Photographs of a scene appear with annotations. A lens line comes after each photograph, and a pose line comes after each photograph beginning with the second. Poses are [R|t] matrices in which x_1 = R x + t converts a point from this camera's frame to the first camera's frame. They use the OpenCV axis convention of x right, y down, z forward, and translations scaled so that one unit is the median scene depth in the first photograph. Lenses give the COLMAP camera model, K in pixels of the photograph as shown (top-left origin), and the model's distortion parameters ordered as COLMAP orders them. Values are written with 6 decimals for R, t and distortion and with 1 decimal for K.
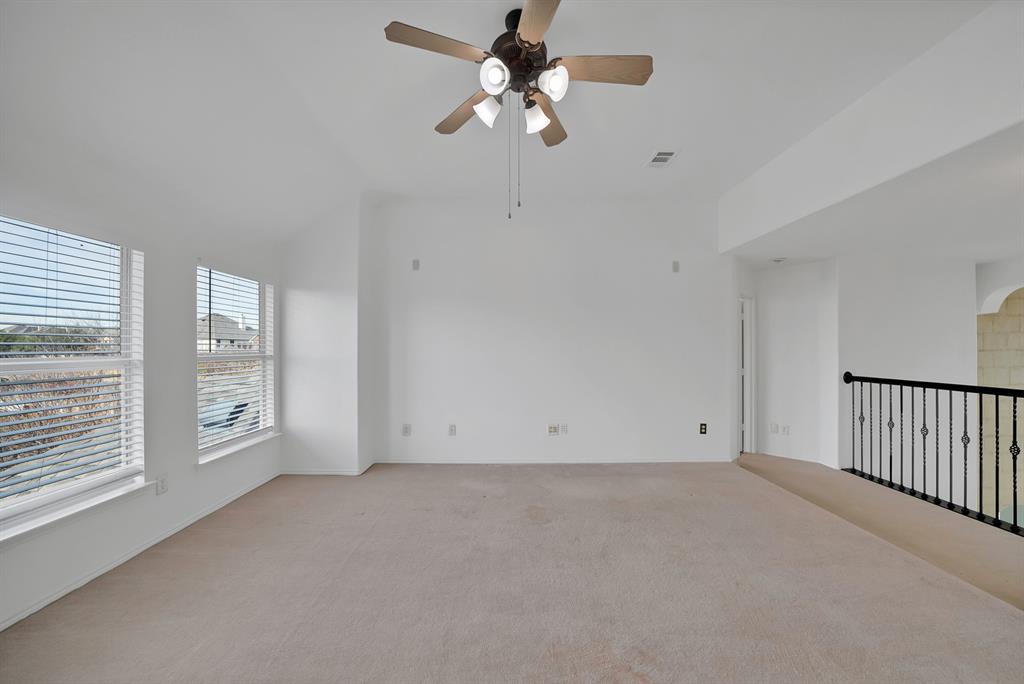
lens RADIAL K [[369.6, 0, 509.0], [0, 369.6, 350.0], [0, 0, 1]] dist [-0.001260, -0.000155]
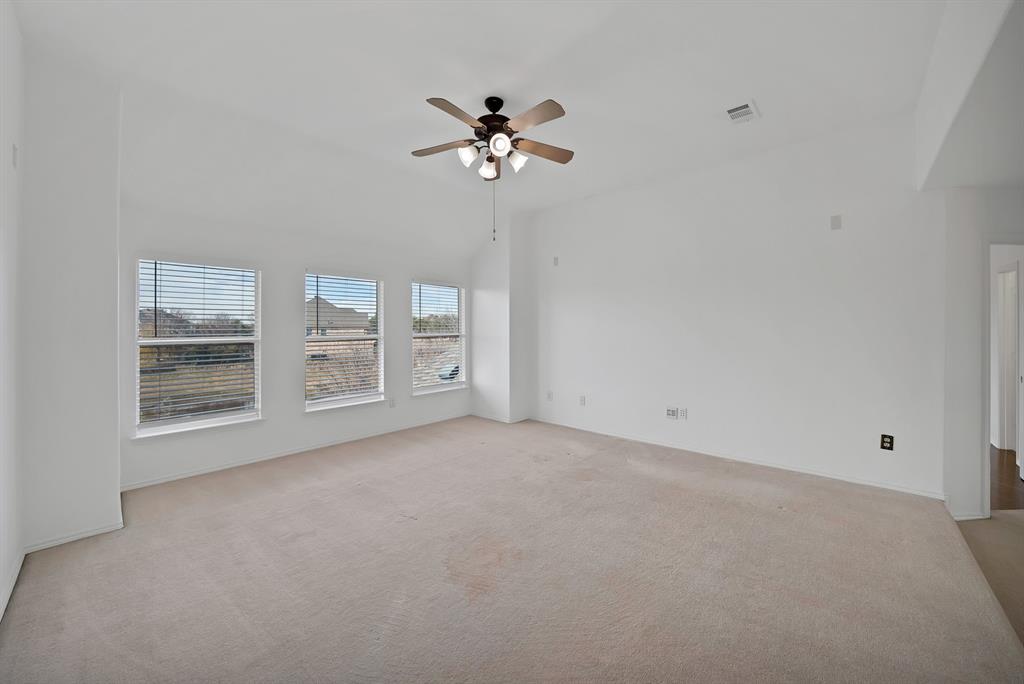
lens RADIAL K [[369.6, 0, 508.5], [0, 369.6, 332.0], [0, 0, 1]] dist [-0.001260, -0.000155]
pose [[0.749026, 0.004466, -0.662525, 0.491389], [-0.001856, 0.999988, 0.004643, -0.002371], [0.662538, -0.002248, 0.749025, -0.019225]]
